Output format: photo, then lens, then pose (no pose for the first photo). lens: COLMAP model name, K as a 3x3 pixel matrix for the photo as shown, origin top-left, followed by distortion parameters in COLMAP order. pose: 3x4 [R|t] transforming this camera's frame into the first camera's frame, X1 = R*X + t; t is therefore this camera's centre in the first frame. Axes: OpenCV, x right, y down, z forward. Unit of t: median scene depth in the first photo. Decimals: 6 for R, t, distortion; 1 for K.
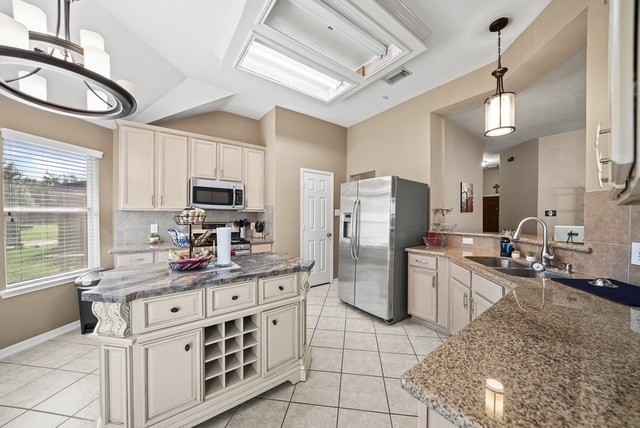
lens RADIAL K [[225.2, 0, 321.2], [0, 225.2, 215.8], [0, 0, 1]] dist [-0.009682, 0.000187]
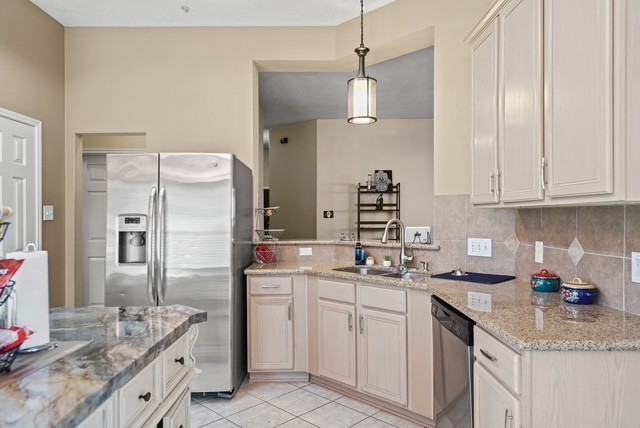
lens RADIAL K [[441.5, 0, 321.8], [0, 441.5, 214.3], [0, 0, 1]] dist [0.015005, 0.000548]
pose [[0.595078, -0.000877, 0.803667, -0.536701], [0.009449, 0.999938, -0.005906, -0.002835], [-0.803612, 0.011108, 0.595049, 0.089722]]
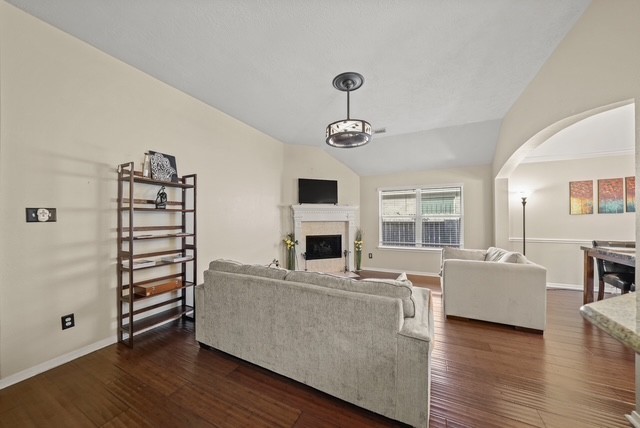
lens RADIAL K [[225.2, 0, 332.0], [0, 225.2, 217.0], [0, 0, 1]] dist [-0.009682, 0.000187]
pose [[-0.470122, -0.003112, 0.882596, 0.772320], [0.002085, 0.999987, 0.004636, -0.013844], [-0.882599, 0.004020, -0.470109, 1.309359]]
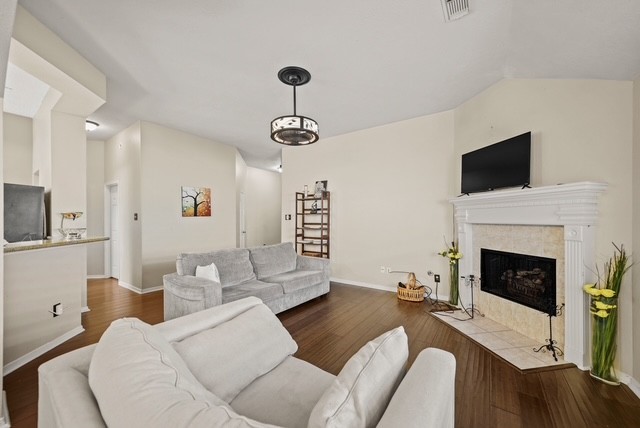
lens RADIAL K [[238.4, 0, 332.1], [0, 238.4, 218.3], [0, 0, 1]] dist [-0.002686, 0.000012]
pose [[0.948150, -0.005090, 0.317781, 1.551134], [0.007869, 0.999941, -0.007464, 0.009852], [-0.317724, 0.009577, 0.948135, -0.365122]]
